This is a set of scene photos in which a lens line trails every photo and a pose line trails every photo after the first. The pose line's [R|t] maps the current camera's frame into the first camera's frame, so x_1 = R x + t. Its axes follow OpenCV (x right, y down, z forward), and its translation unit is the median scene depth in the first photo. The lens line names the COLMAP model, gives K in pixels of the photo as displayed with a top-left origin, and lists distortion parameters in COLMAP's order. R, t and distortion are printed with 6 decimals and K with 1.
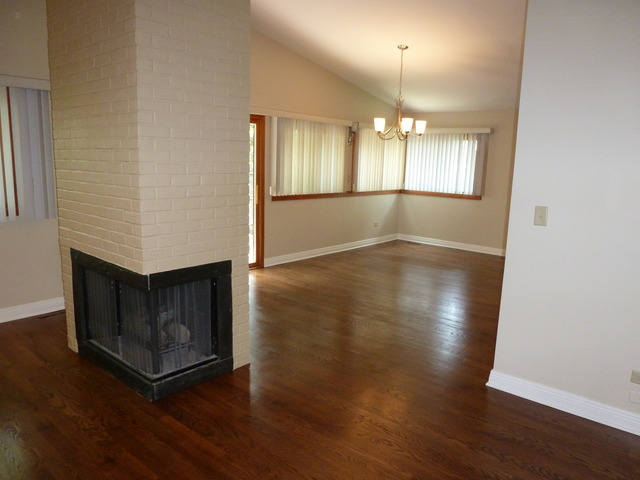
lens RADIAL K [[462.0, 0, 317.6], [0, 462.0, 239.3], [0, 0, 1]] dist [-0.039761, 0.003792]
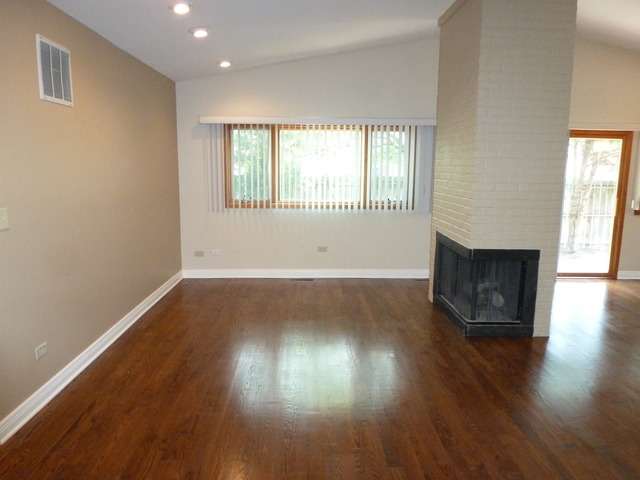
lens RADIAL K [[462.0, 0, 320.4], [0, 462.0, 240.5], [0, 0, 1]] dist [-0.039761, 0.003792]
pose [[0.669638, 0.101780, -0.735680, 0.337312], [-0.123169, 0.992067, 0.025138, 0.060662], [0.732403, 0.073780, 0.676862, -0.320173]]
